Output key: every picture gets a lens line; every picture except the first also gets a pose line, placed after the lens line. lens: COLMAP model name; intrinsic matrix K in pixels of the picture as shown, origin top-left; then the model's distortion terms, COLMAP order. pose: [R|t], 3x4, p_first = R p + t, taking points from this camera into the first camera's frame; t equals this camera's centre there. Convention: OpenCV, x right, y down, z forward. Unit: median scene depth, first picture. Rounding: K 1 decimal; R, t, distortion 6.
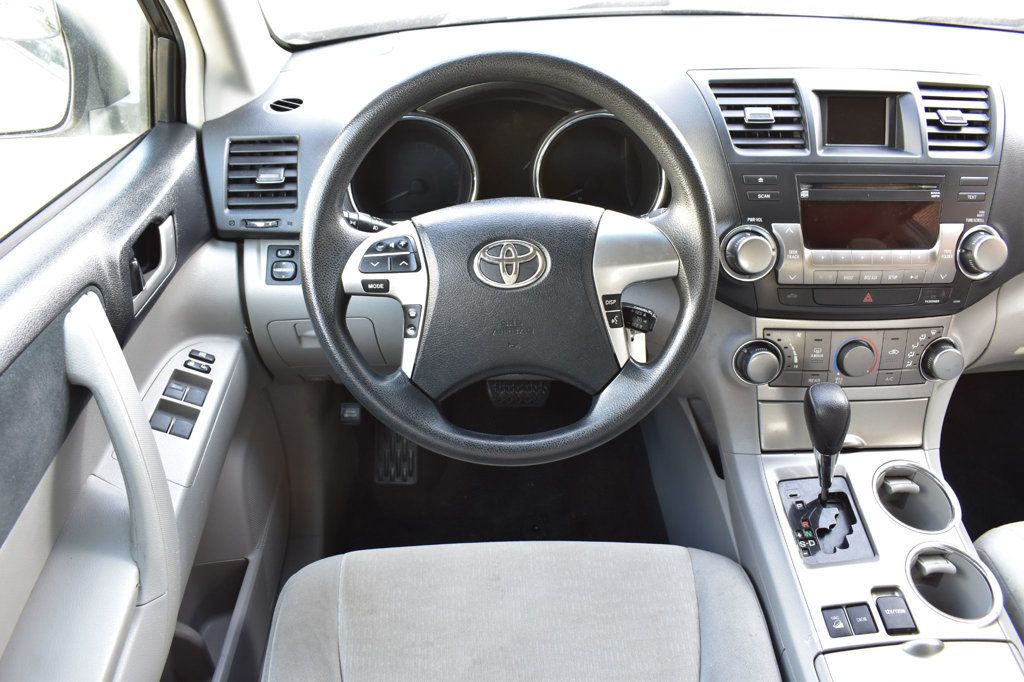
lens RADIAL K [[798.3, 0, 556.6], [0, 798.3, 364.9], [0, 0, 1]] dist [-0.095741, 0.011996]
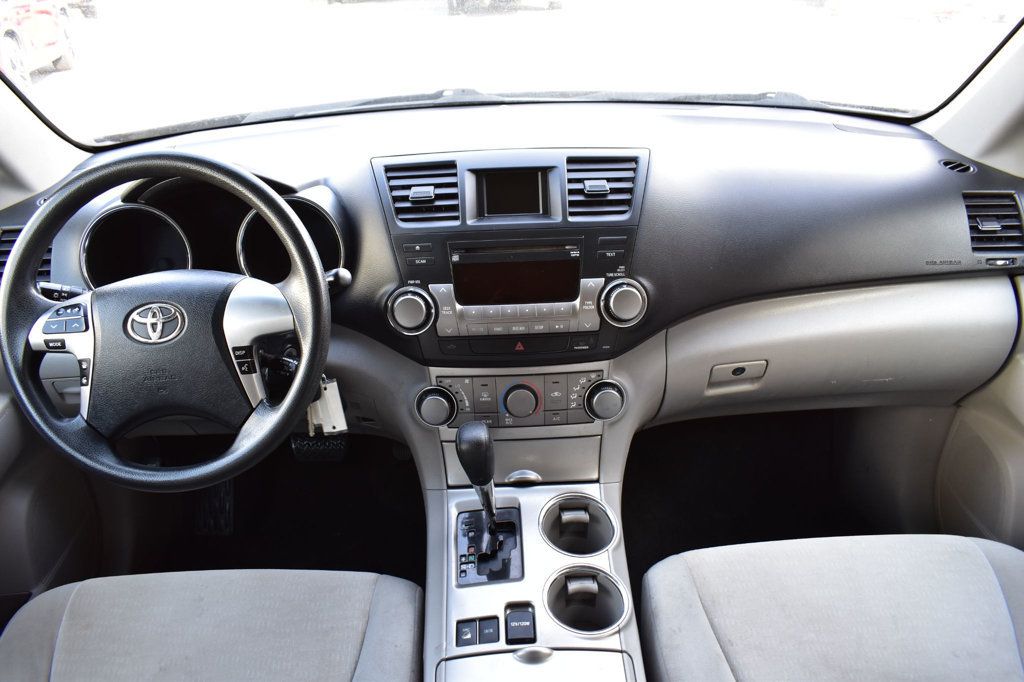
lens RADIAL K [[798.3, 0, 517.2], [0, 798.3, 357.0], [0, 0, 1]] dist [-0.095741, 0.011996]
pose [[0.999569, -0.024648, -0.015916, 0.420103], [0.022860, 0.994300, -0.104142, 0.051122], [0.018392, 0.103733, 0.994435, -0.147193]]
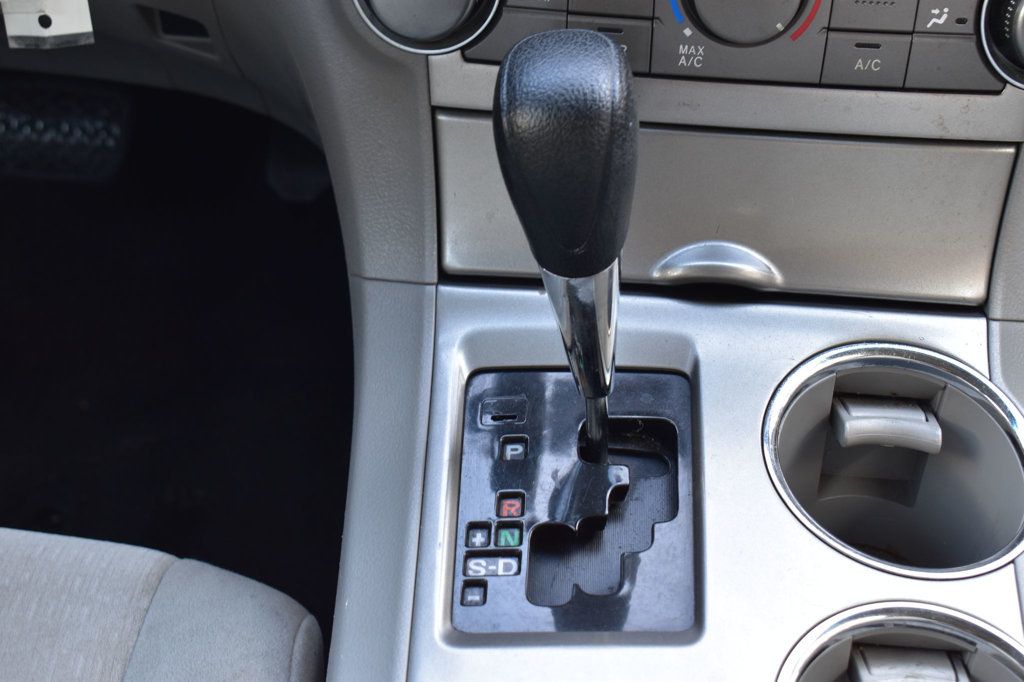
lens RADIAL K [[1892.2, 0, 511.9], [0, 1892.2, 340.4], [0, 0, 1]] dist [0.038770, 0.000000]
pose [[0.995693, 0.080672, -0.045683, 0.357285], [-0.077728, 0.994986, 0.062936, 0.094978], [0.050531, -0.059114, 0.996971, 0.285063]]
